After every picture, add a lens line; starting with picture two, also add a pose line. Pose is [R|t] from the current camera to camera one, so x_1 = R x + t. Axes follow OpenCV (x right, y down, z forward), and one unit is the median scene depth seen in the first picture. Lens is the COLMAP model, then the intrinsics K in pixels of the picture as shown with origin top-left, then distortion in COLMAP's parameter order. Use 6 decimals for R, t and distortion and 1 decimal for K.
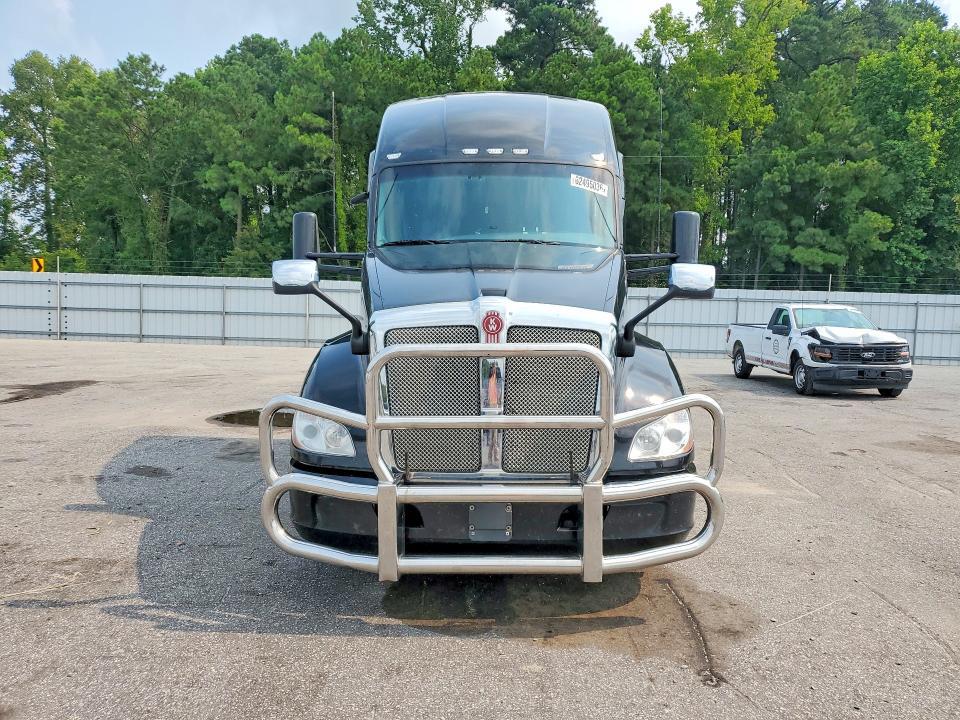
lens RADIAL K [[741.6, 0, 484.7], [0, 741.6, 358.3], [0, 0, 1]] dist [-0.002491, 0.021495]
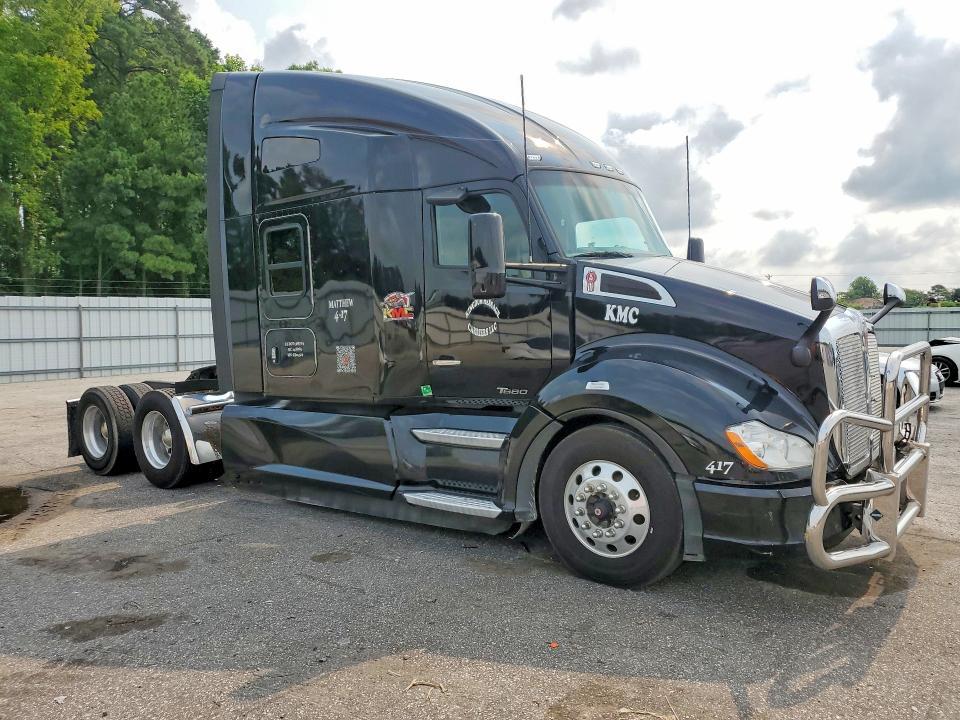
lens RADIAL K [[741.6, 0, 483.1], [0, 741.6, 362.6], [0, 0, 1]] dist [-0.002491, 0.021495]
pose [[0.600318, -0.073972, 0.796333, -1.298128], [0.076994, 0.996434, 0.034518, -0.081086], [-0.796046, 0.040591, 0.603873, 0.748720]]
